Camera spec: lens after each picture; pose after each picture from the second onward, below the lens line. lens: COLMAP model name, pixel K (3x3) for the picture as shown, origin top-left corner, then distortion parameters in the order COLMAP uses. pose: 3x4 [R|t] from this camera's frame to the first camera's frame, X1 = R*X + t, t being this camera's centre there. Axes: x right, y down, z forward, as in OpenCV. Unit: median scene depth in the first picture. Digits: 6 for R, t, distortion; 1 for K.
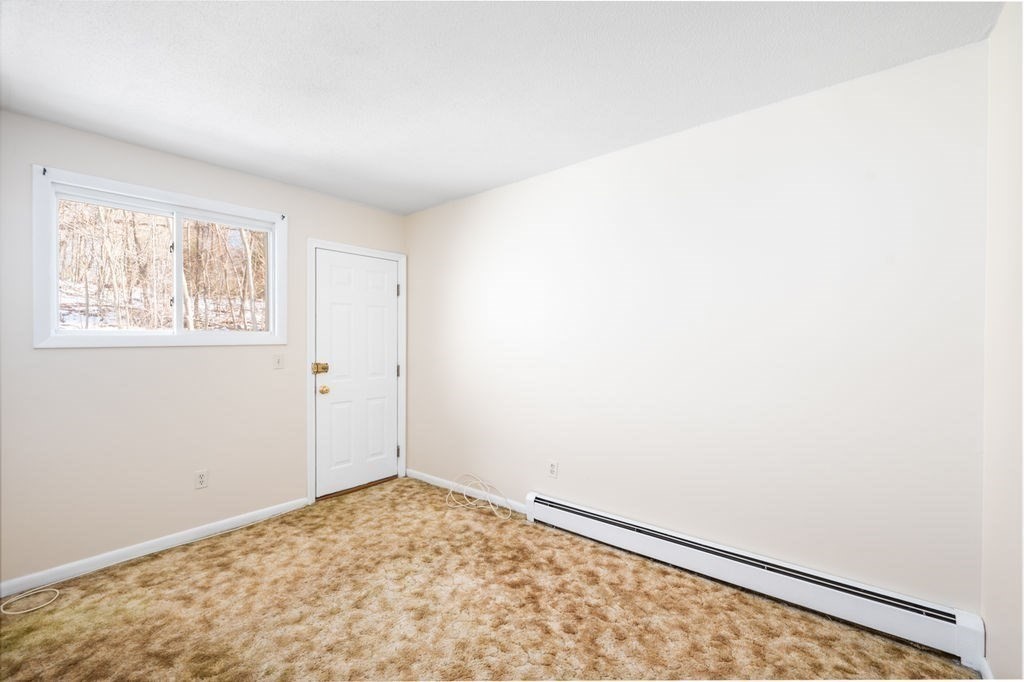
lens RADIAL K [[431.3, 0, 506.8], [0, 431.3, 343.3], [0, 0, 1]] dist [0.000518, -0.000086]
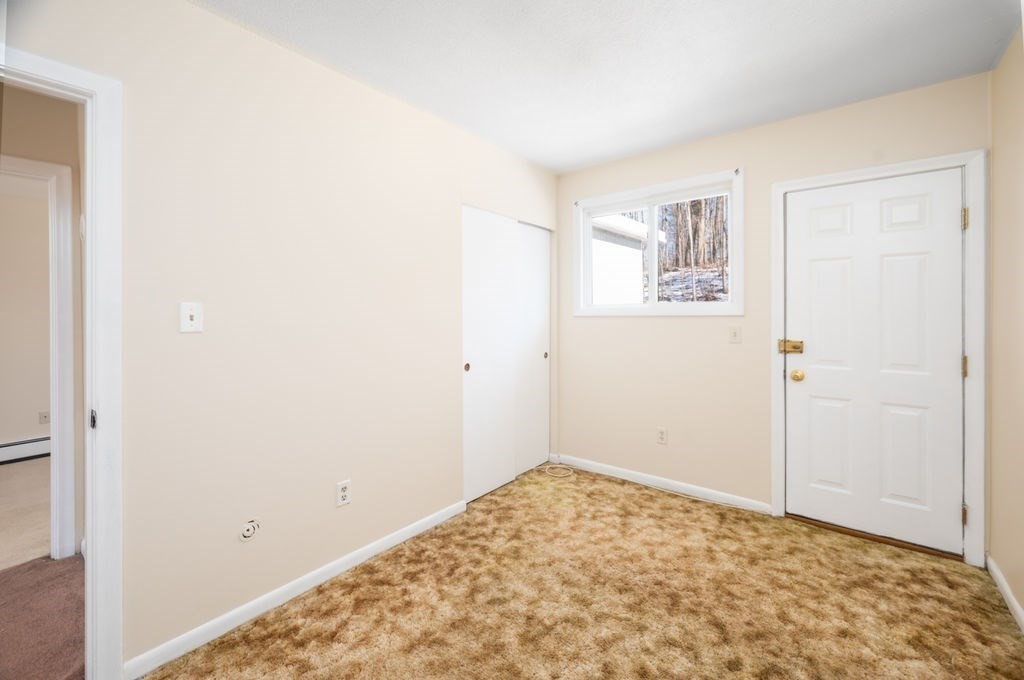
lens RADIAL K [[414.4, 0, 513.5], [0, 414.4, 311.0], [0, 0, 1]] dist [-0.000967, -0.000140]
pose [[0.042340, -0.001407, -0.999102, 0.340359], [-0.004361, 0.999989, -0.001593, -0.003991], [0.999094, 0.004425, 0.042333, 0.559778]]
